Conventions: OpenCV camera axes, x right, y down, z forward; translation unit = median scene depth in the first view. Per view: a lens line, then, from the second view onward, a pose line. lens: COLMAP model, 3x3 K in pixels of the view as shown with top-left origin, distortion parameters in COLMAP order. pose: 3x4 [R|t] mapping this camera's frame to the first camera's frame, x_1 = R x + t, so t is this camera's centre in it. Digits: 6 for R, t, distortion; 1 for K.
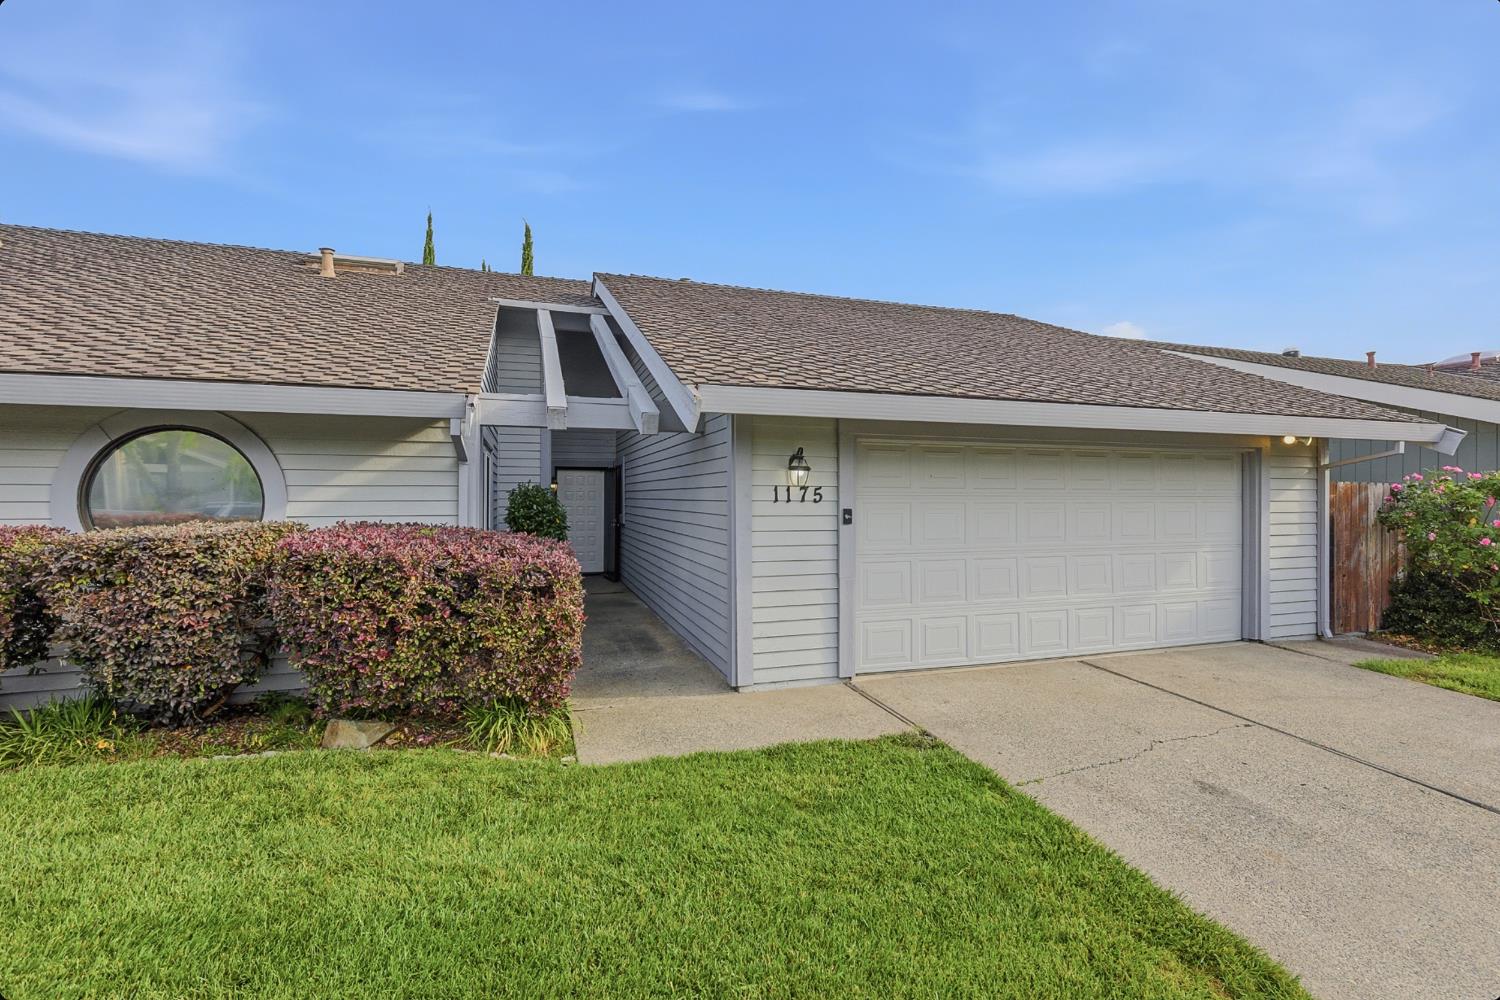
lens RADIAL K [[723.6, 0, 762.0], [0, 723.6, 494.7], [0, 0, 1]] dist [-0.002495, 0.000466]
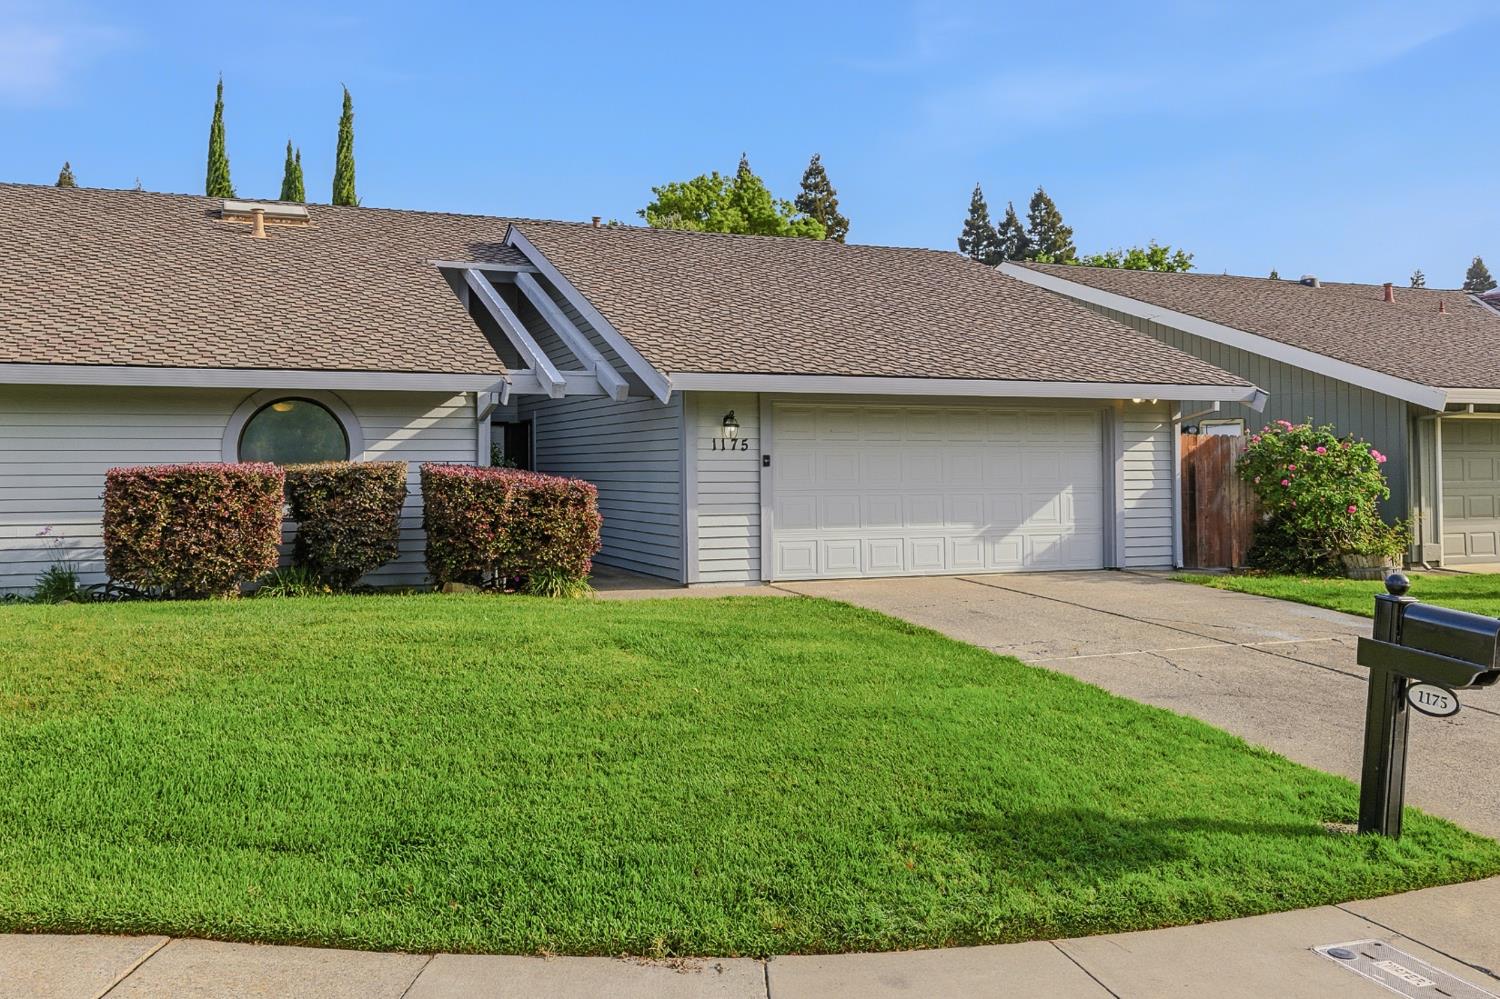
lens RADIAL K [[1465.5, 0, 750.0], [0, 1465.5, 499.5], [0, 0, 1]] dist [0.002221, 0.006423]
pose [[0.996317, -0.007774, 0.085395, -0.148165], [0.006010, 0.999764, 0.020893, 0.045261], [-0.085537, -0.020303, 0.996128, -1.740982]]
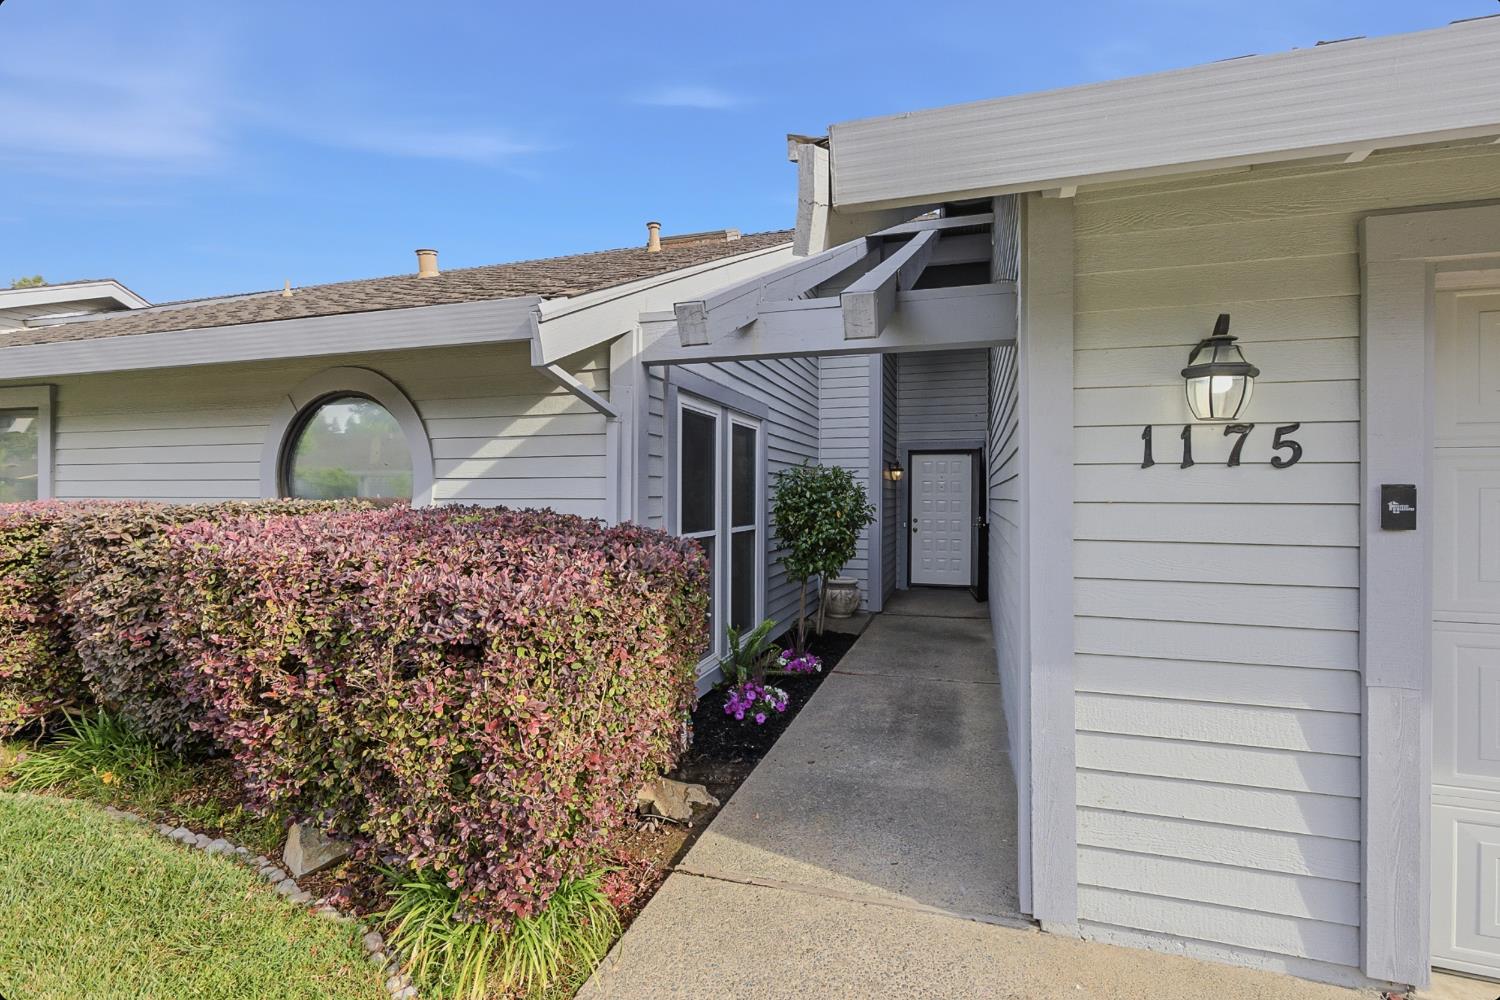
lens RADIAL K [[688.3, 0, 759.6], [0, 688.3, 495.3], [0, 0, 1]] dist [-0.000984, -0.000189]
pose [[0.802728, 0.000801, -0.596345, 0.070599], [-0.002430, 0.999995, -0.001927, 0.025905], [0.596341, 0.002996, 0.802726, 0.567970]]
